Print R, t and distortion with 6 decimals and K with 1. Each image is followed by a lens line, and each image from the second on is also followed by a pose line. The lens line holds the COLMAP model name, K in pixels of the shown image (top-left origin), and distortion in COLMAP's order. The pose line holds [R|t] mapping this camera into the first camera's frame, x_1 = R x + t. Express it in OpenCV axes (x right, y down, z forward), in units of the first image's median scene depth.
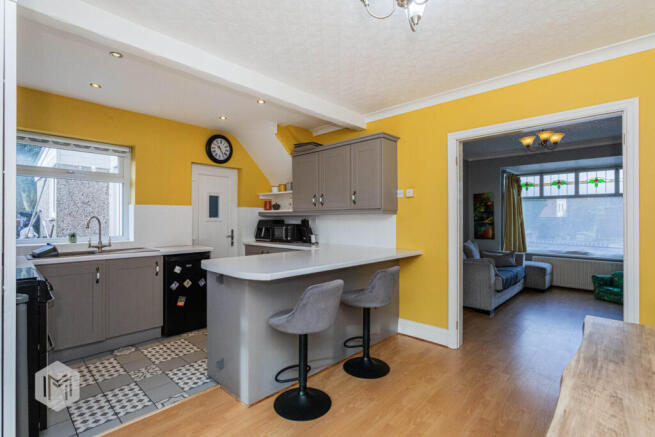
lens RADIAL K [[316.2, 0, 326.5], [0, 316.2, 218.6], [0, 0, 1]] dist [-0.010813, 0.001017]
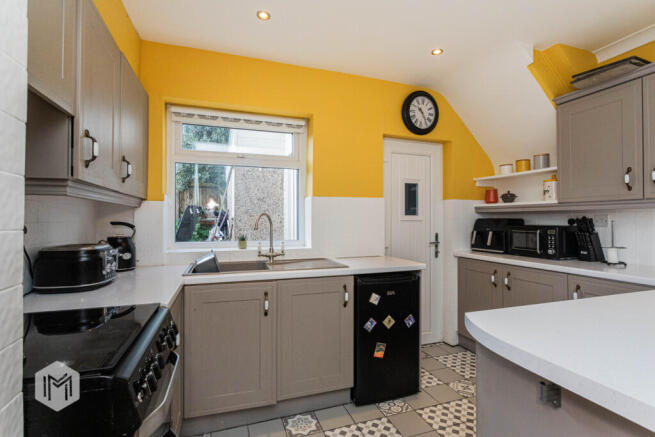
lens RADIAL K [[316.2, 0, 327.4], [0, 316.2, 218.7], [0, 0, 1]] dist [-0.010813, 0.001017]
pose [[0.889331, -0.000839, -0.457264, -0.217245], [0.001385, 0.999999, 0.000859, 0.003628], [0.457262, -0.001397, 0.889331, 0.327016]]
